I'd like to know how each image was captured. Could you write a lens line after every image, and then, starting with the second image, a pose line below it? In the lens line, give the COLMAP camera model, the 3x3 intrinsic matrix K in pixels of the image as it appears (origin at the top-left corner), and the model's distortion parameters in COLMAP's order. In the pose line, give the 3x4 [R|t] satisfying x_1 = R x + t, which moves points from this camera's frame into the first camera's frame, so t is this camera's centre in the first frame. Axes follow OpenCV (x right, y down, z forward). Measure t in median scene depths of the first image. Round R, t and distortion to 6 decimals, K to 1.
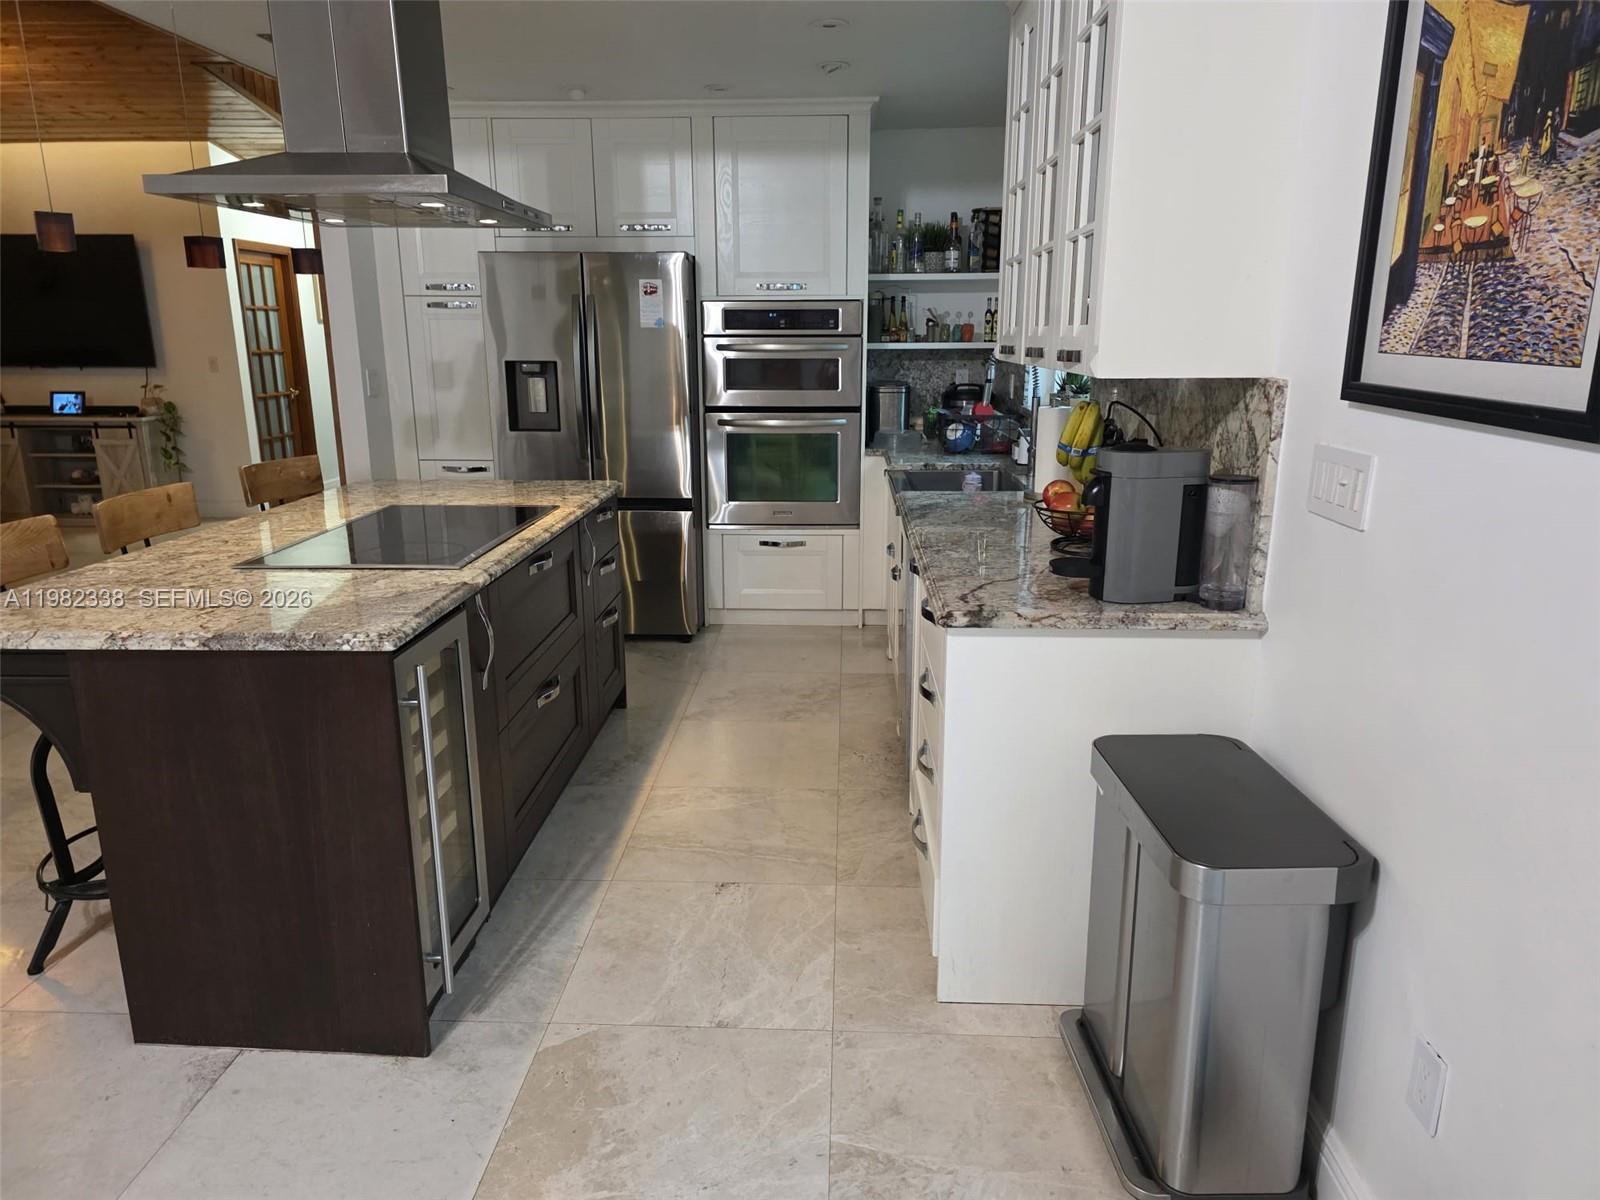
lens RADIAL K [[1074.6, 0, 801.7], [0, 1074.6, 607.9], [0, 0, 1]] dist [0.060553, -0.053138]
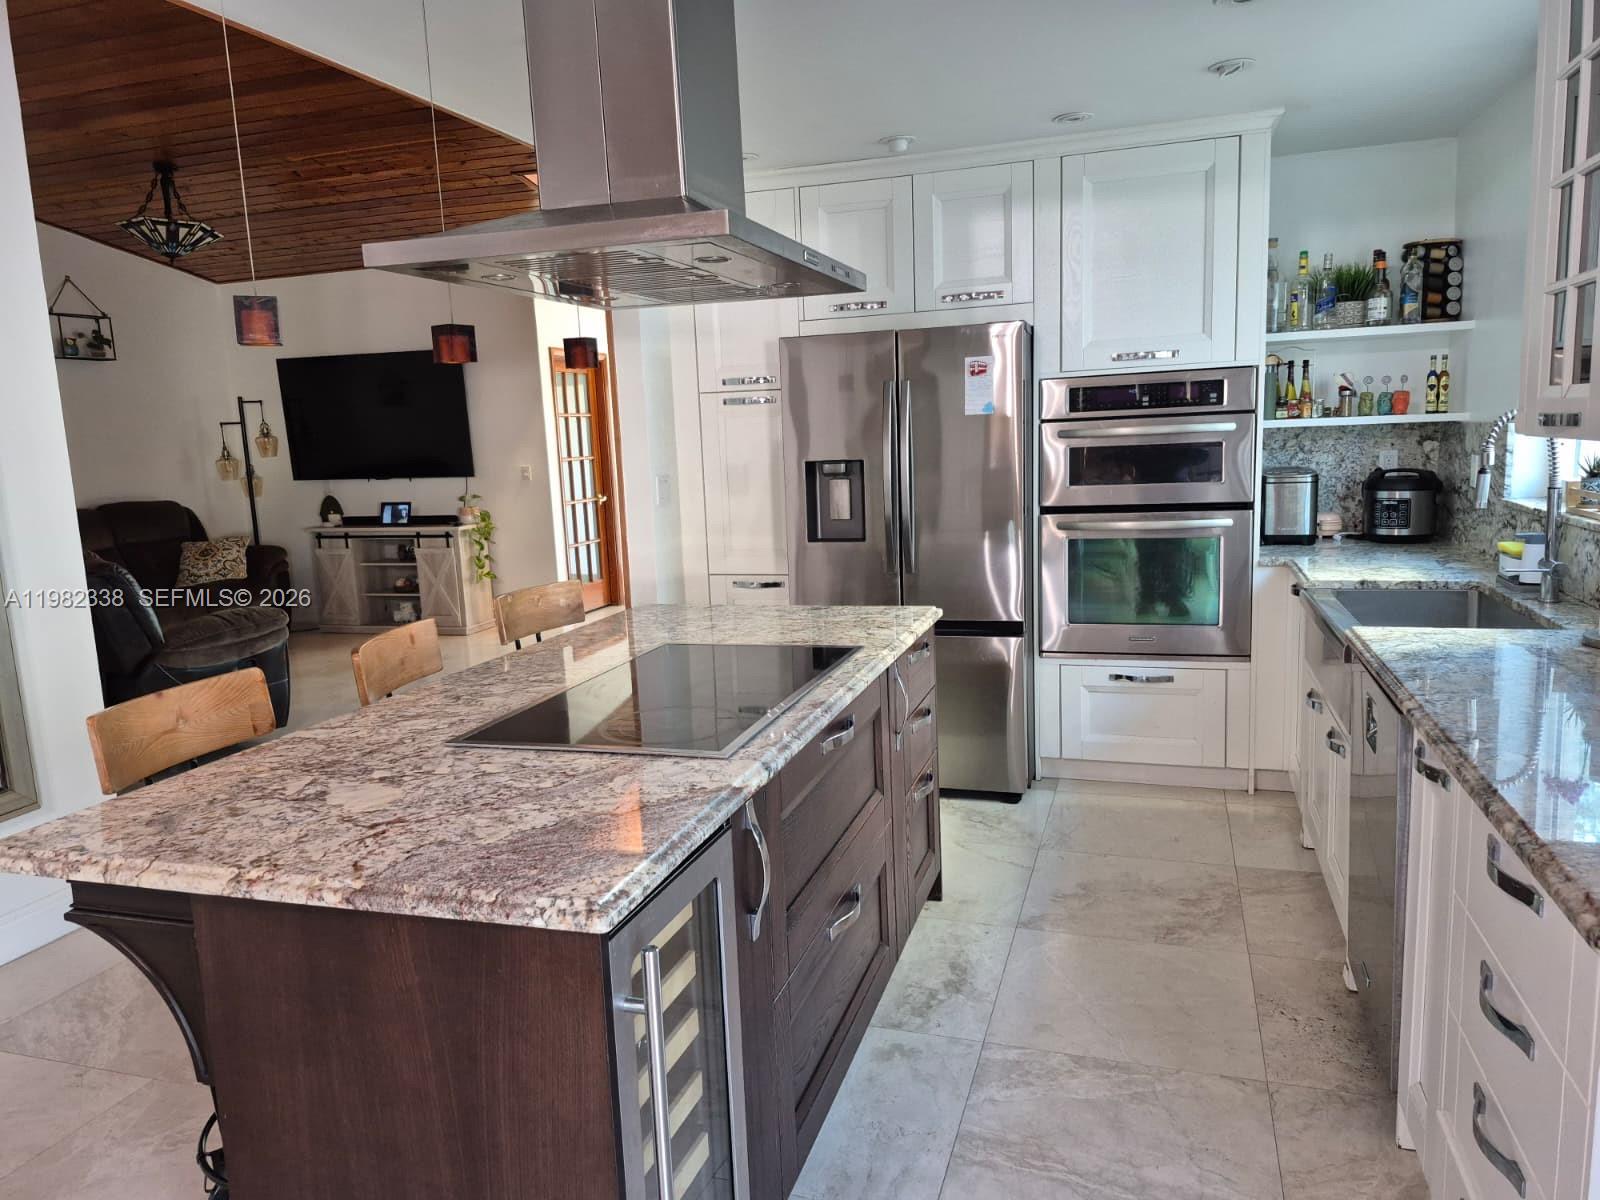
lens RADIAL K [[1108.7, 0, 800.0], [0, 1108.7, 600.0], [0, 0, 1]] dist [0.104477, -0.136901]
pose [[0.963425, 0.004202, -0.267945, -0.042866], [-0.029208, 0.995567, -0.089409, -0.040695], [0.266382, 0.093965, 0.959276, 0.169899]]
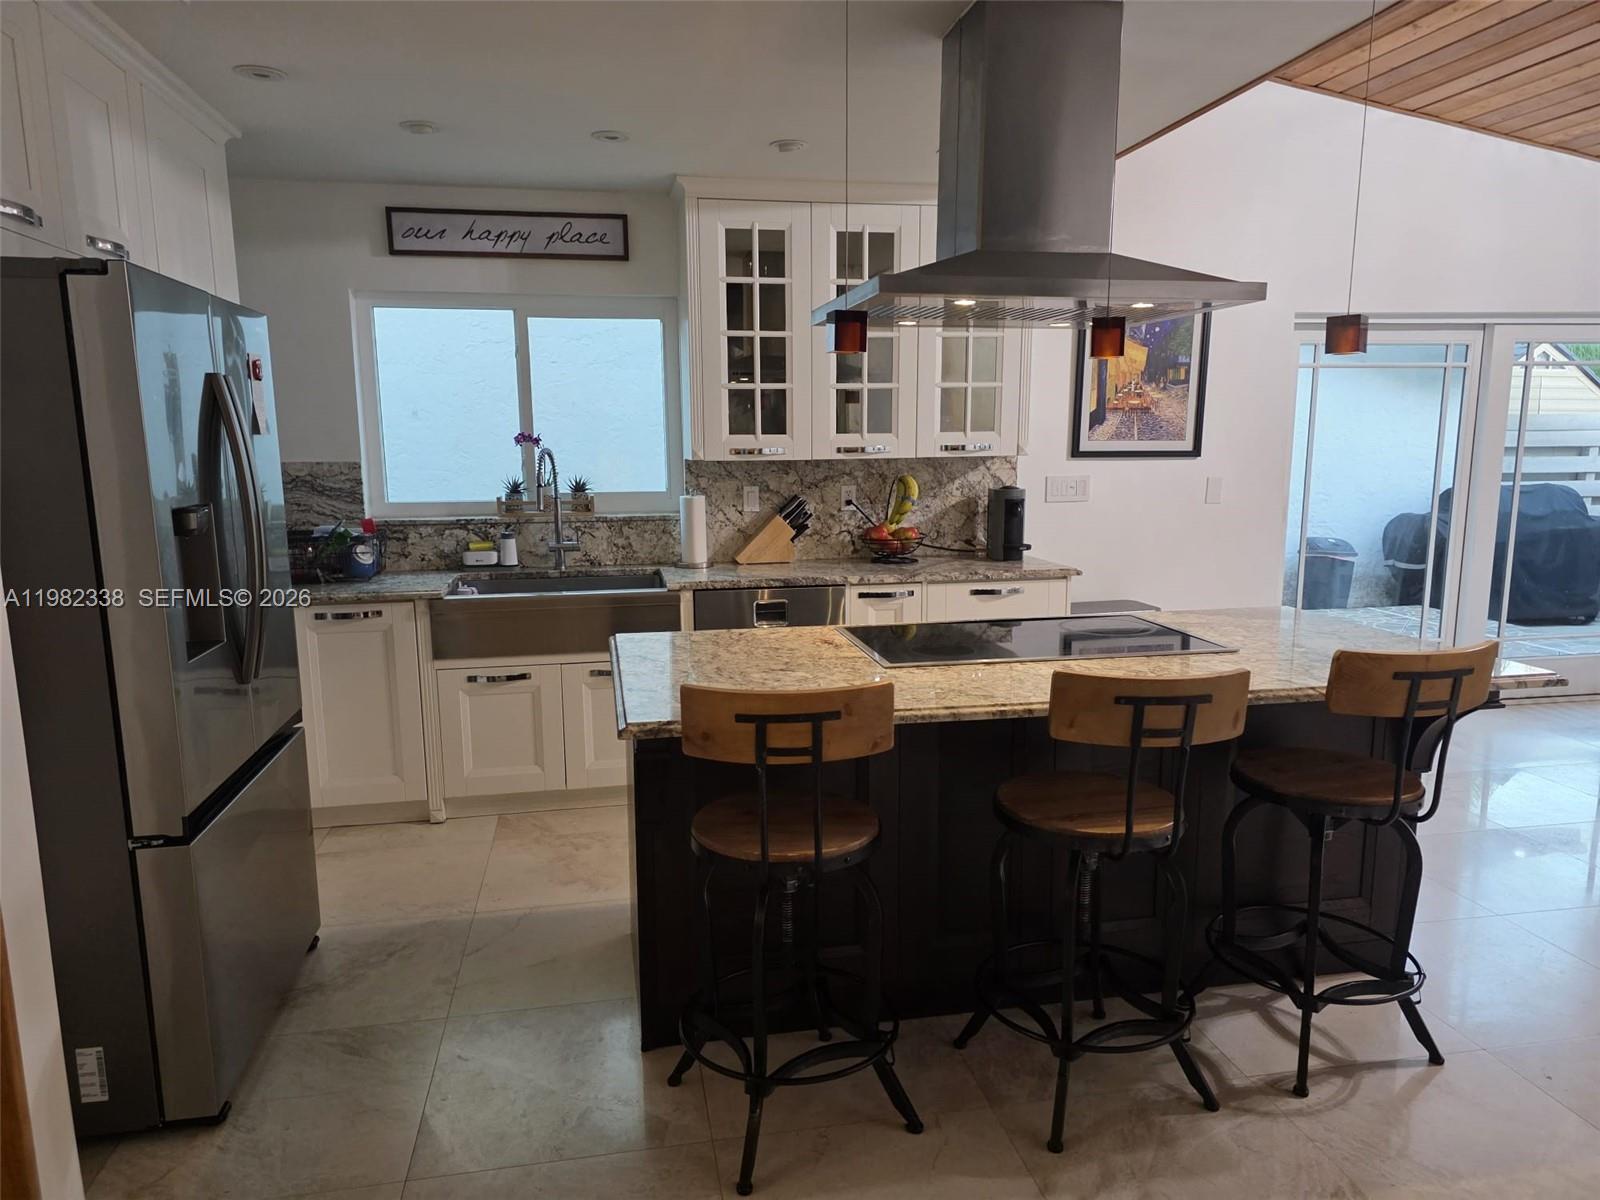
lens RADIAL K [[1056.0, 0, 775.4], [0, 1056.0, 616.4], [0, 0, 1]] dist [0.110868, -0.110780]
pose [[-0.223588, -0.158693, 0.961678, -0.770356], [0.252703, 0.943481, 0.214443, -0.221487], [-0.941355, 0.290966, -0.170848, 0.868273]]
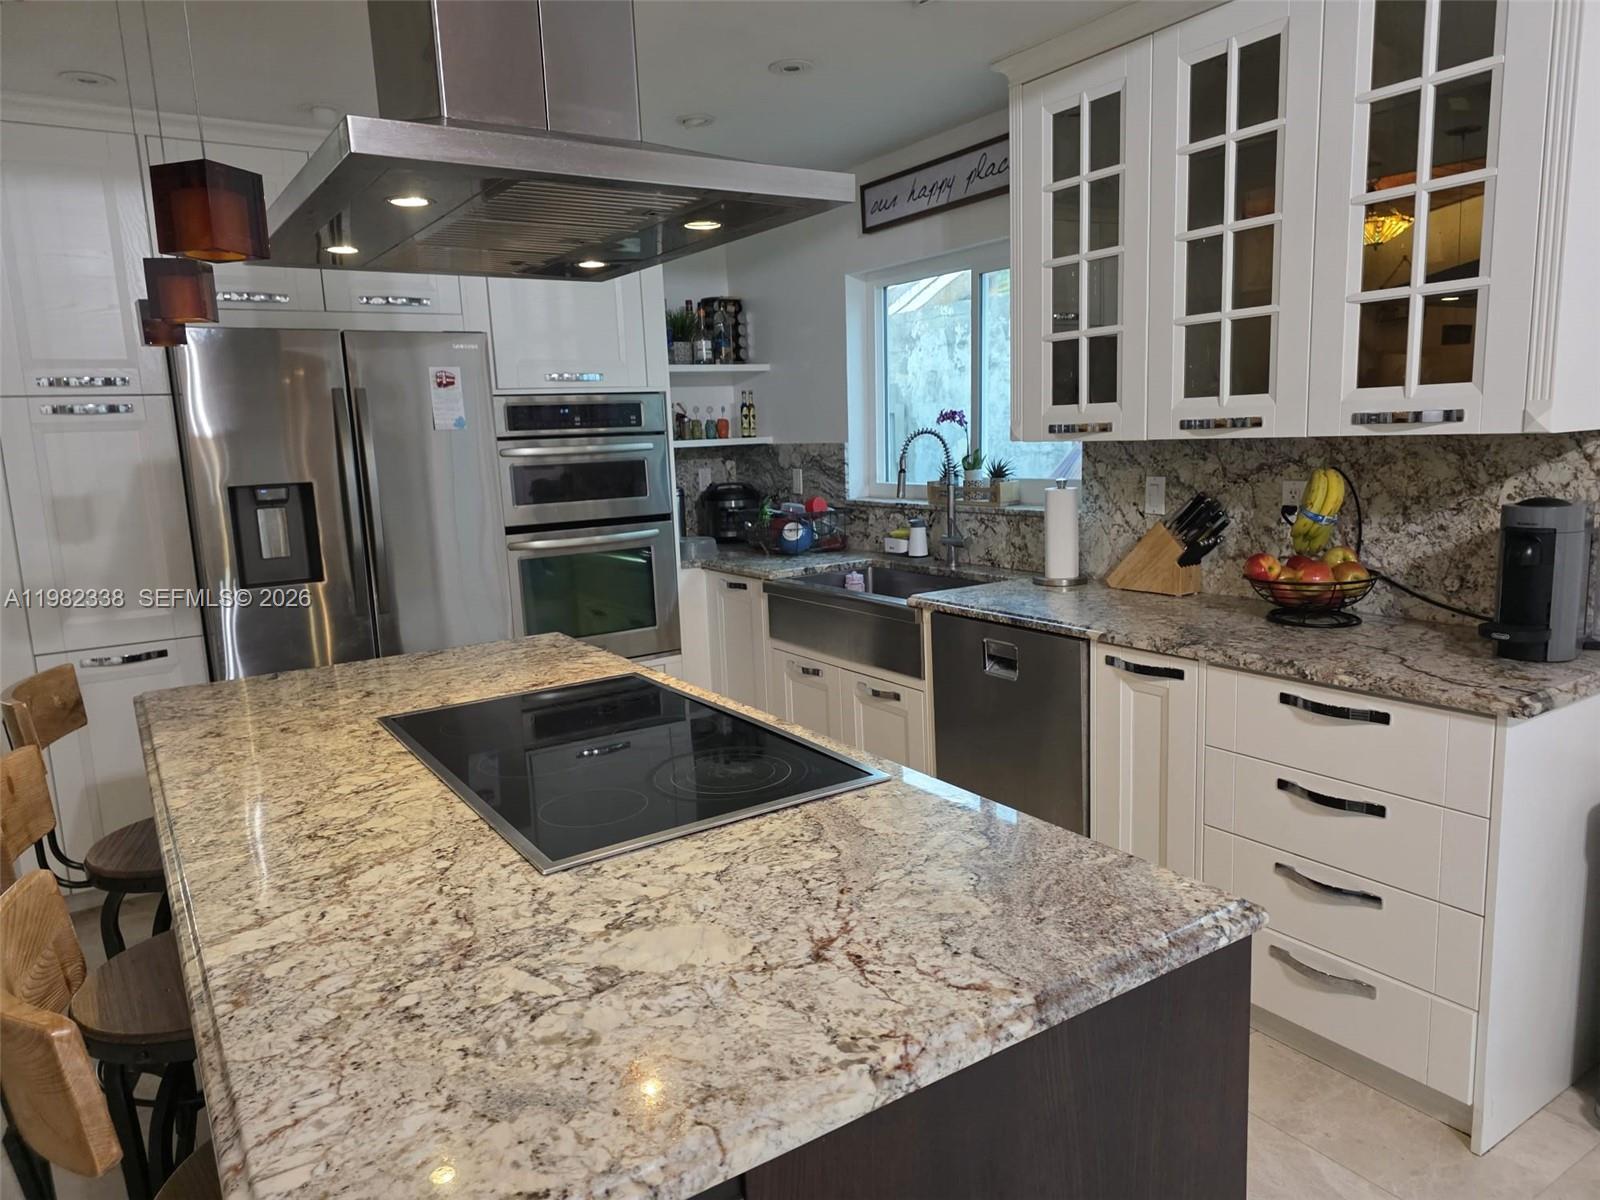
lens RADIAL K [[1074.7, 0, 800.0], [0, 1074.7, 600.0], [0, 0, 1]] dist [0.084806, -0.118916]
pose [[0.811501, -0.122869, 0.571288, -0.383317], [0.182270, 0.982091, -0.047689, -0.064164], [-0.555197, 0.142828, 0.819363, 0.269055]]
